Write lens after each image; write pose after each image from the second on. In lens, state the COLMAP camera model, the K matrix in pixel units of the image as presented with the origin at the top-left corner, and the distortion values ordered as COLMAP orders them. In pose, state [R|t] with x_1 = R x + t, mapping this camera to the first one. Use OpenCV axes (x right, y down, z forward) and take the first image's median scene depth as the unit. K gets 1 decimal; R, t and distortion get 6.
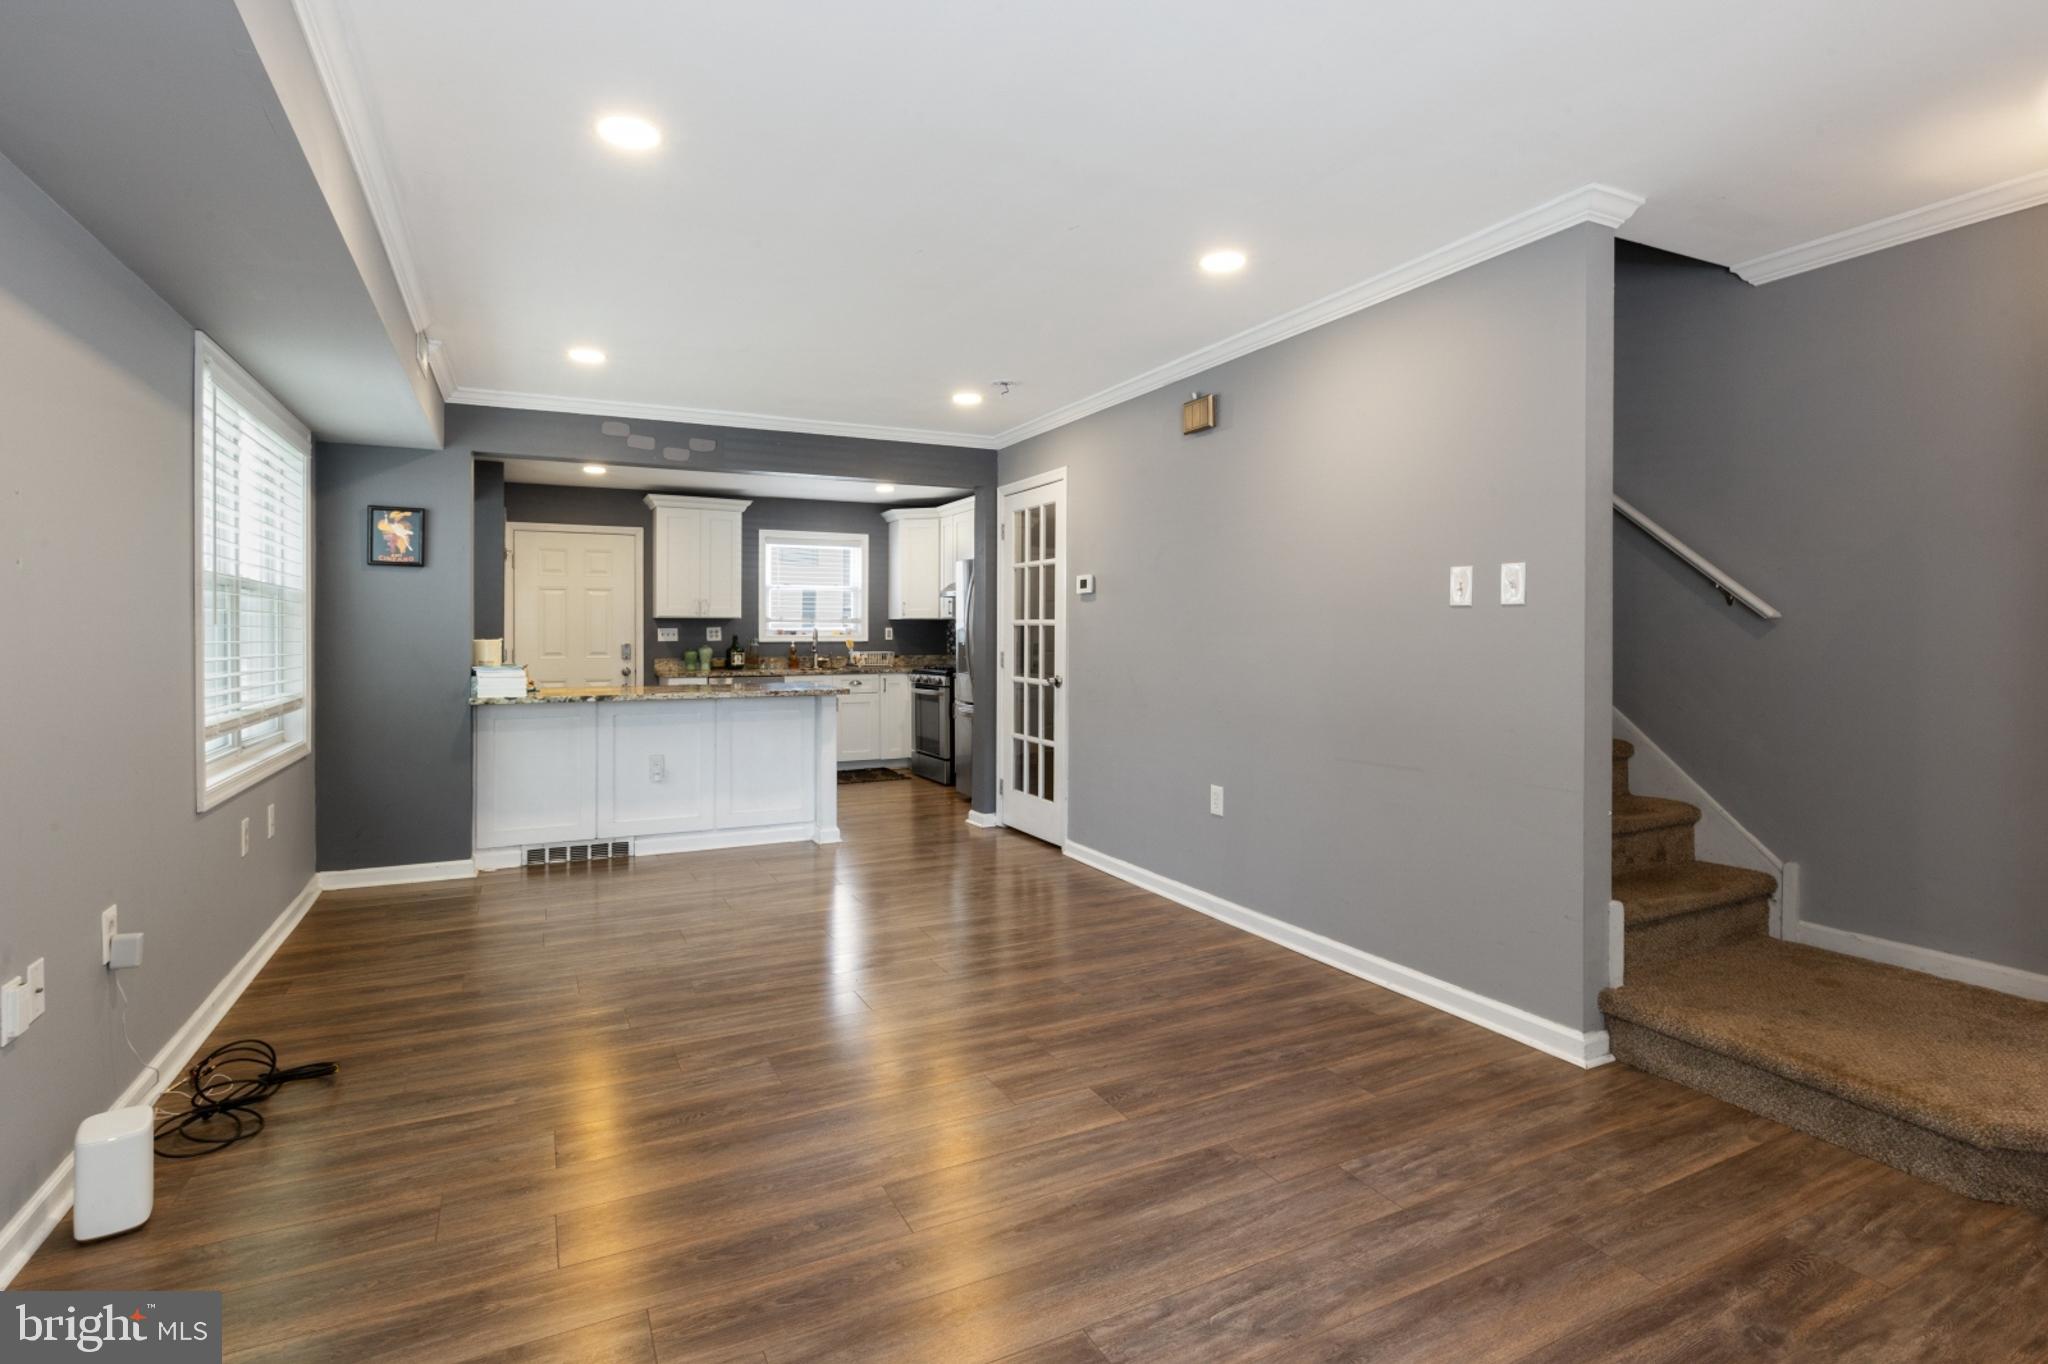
lens RADIAL K [[978.6, 0, 1019.6], [0, 978.6, 633.1], [0, 0, 1]] dist [0.001470, -0.000073]
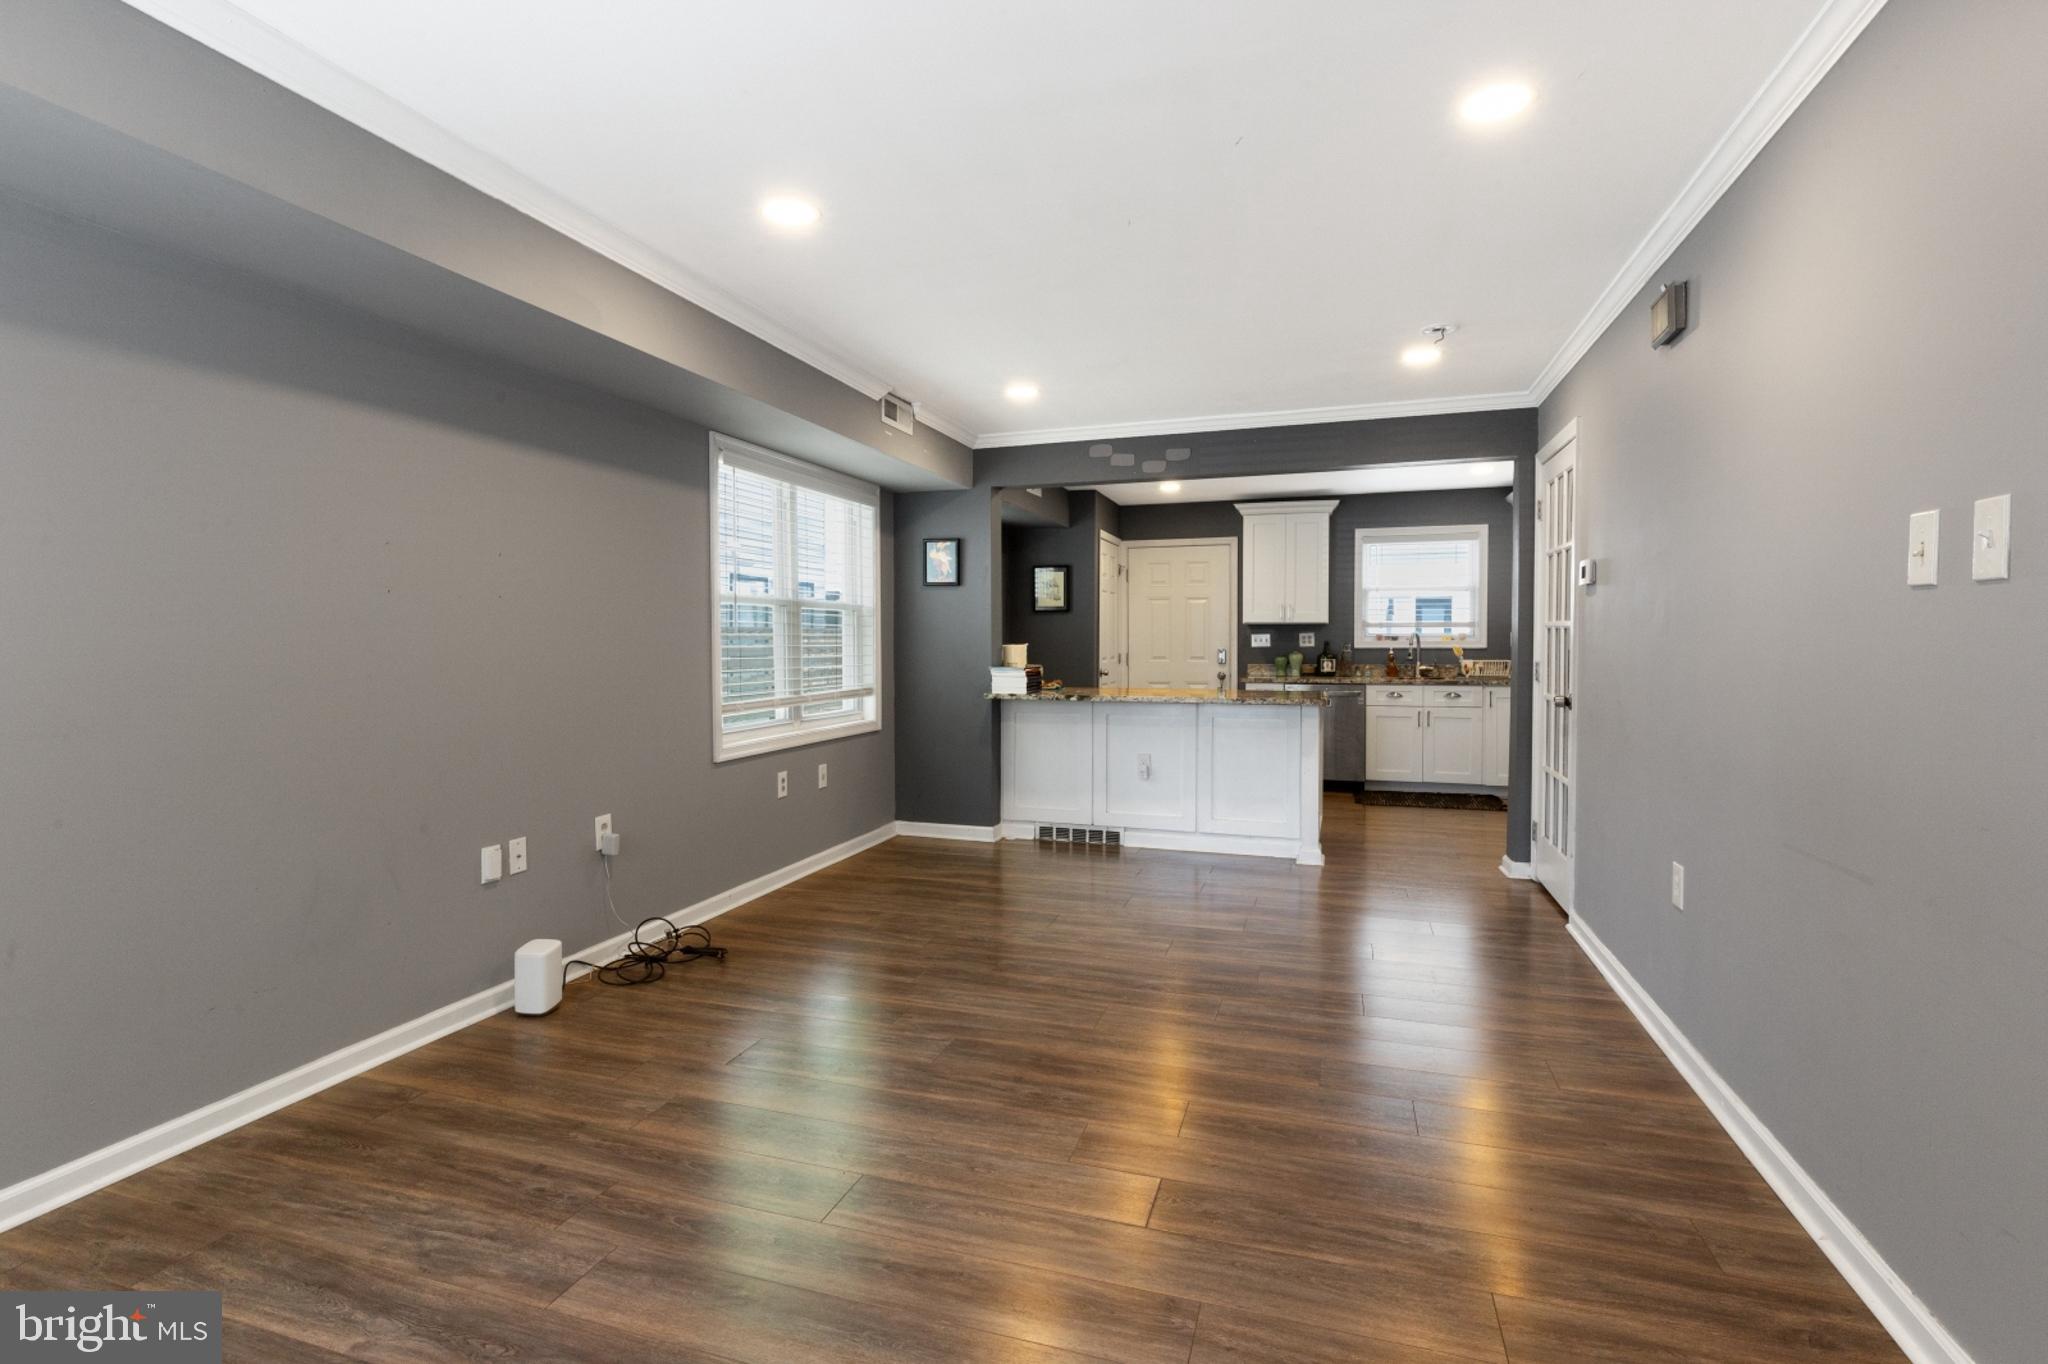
lens RADIAL K [[979.3, 0, 1018.9], [0, 979.3, 656.1], [0, 0, 1]] dist [0.010268, -0.000555]
pose [[0.710284, 0.010783, -0.703833, 0.279823], [0.001432, 0.999858, 0.016764, 0.000760], [0.703914, -0.012915, 0.710168, 0.156111]]
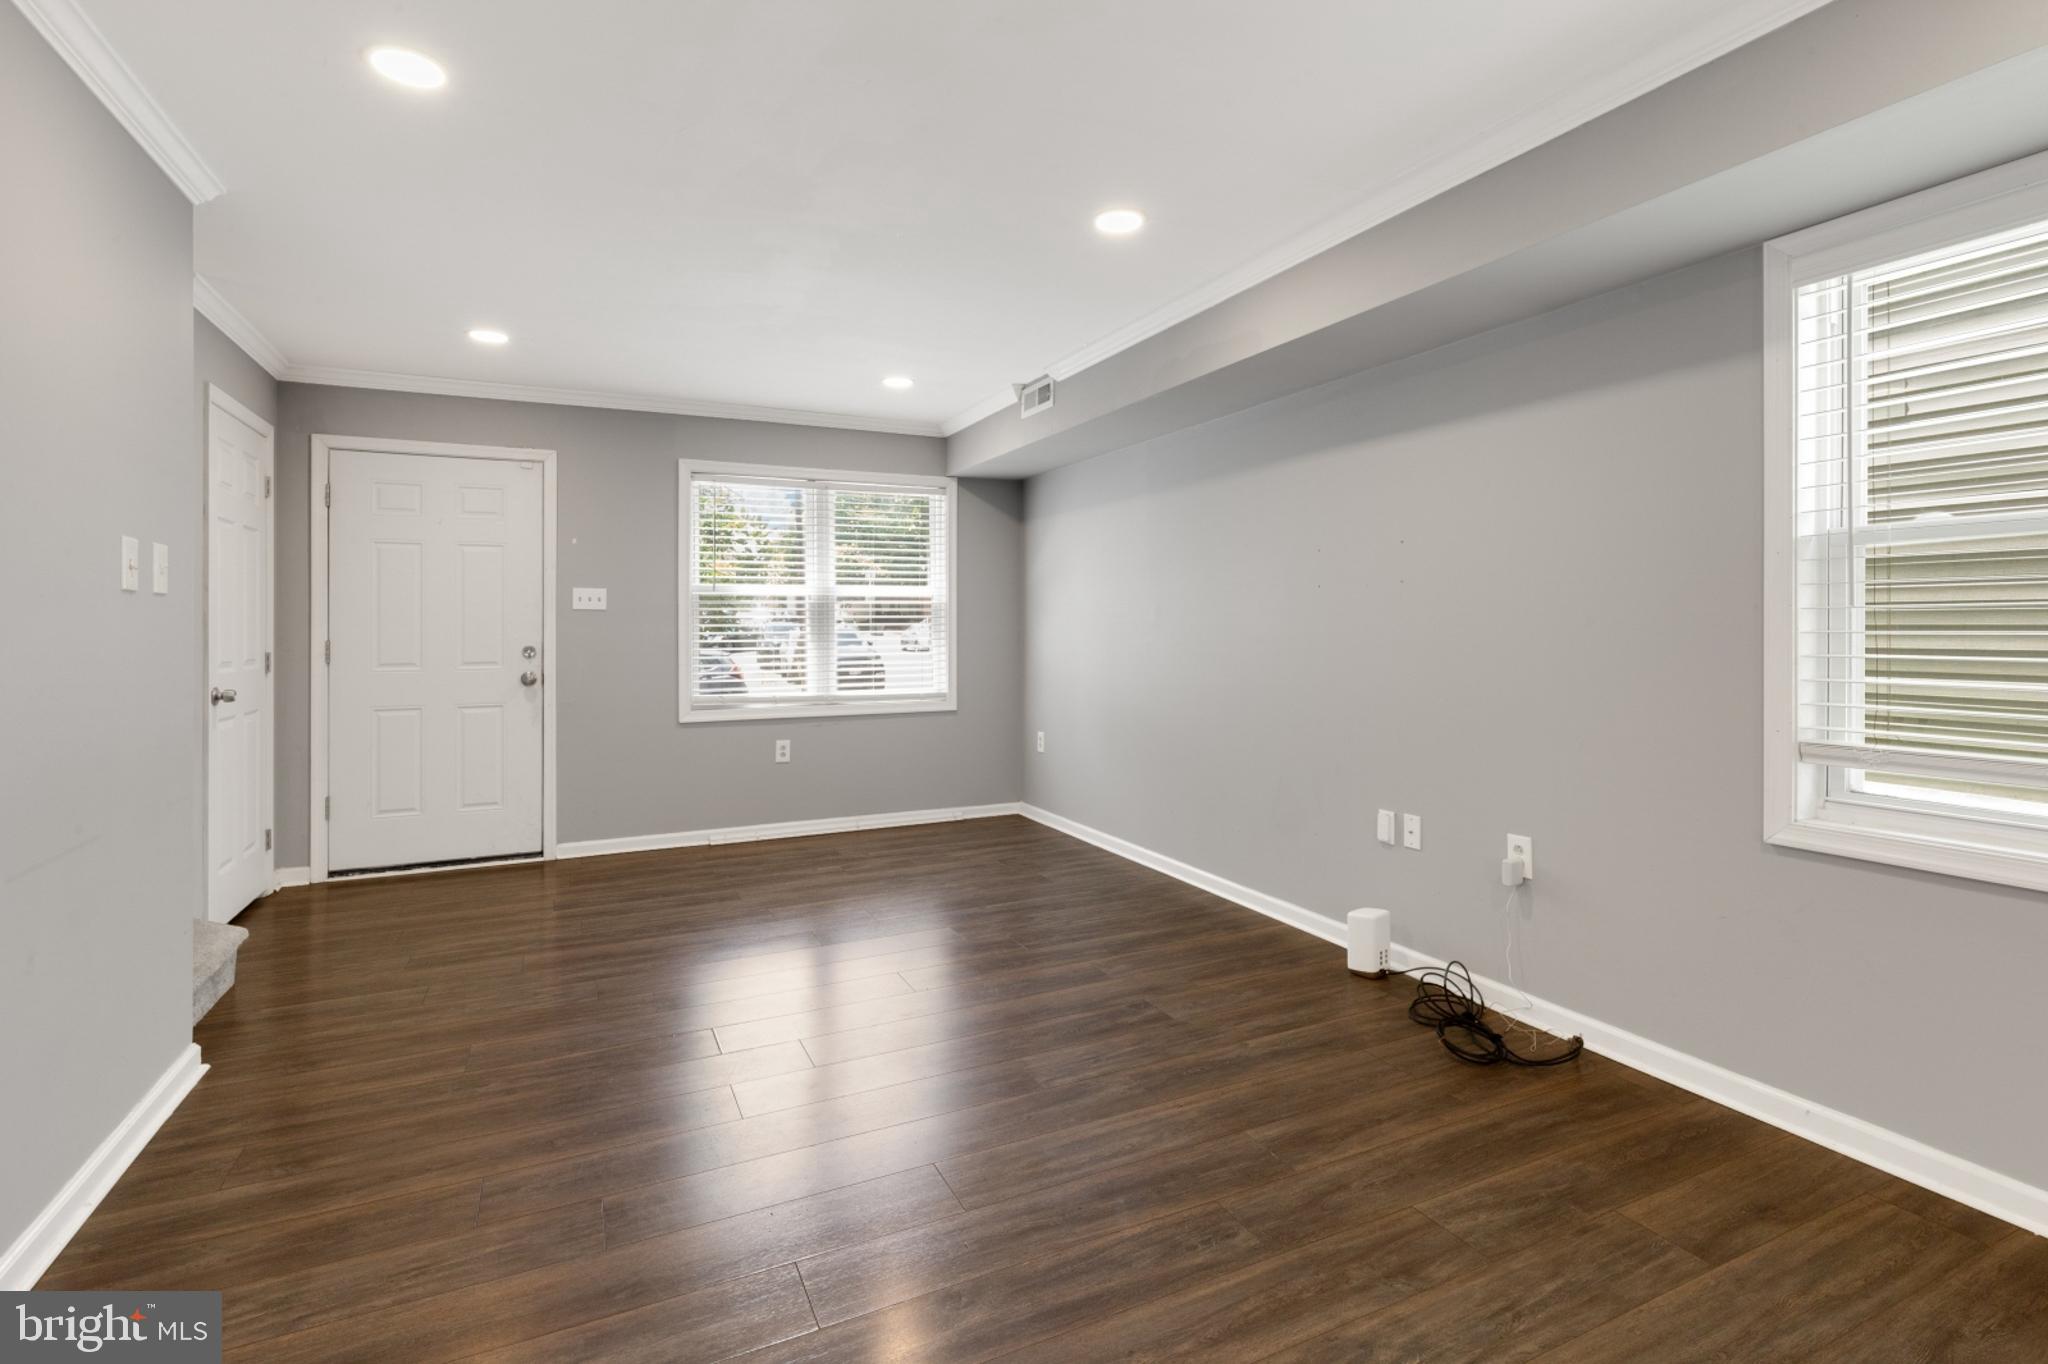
lens RADIAL K [[953.0, 0, 1025.1], [0, 953.0, 628.1], [0, 0, 1]] dist [0.000345, -0.000003]
pose [[-0.999807, 0.006082, 0.018675, -0.135947], [0.006080, 0.999981, -0.000192, 0.002761], [-0.018676, -0.000079, -0.999826, 0.987672]]
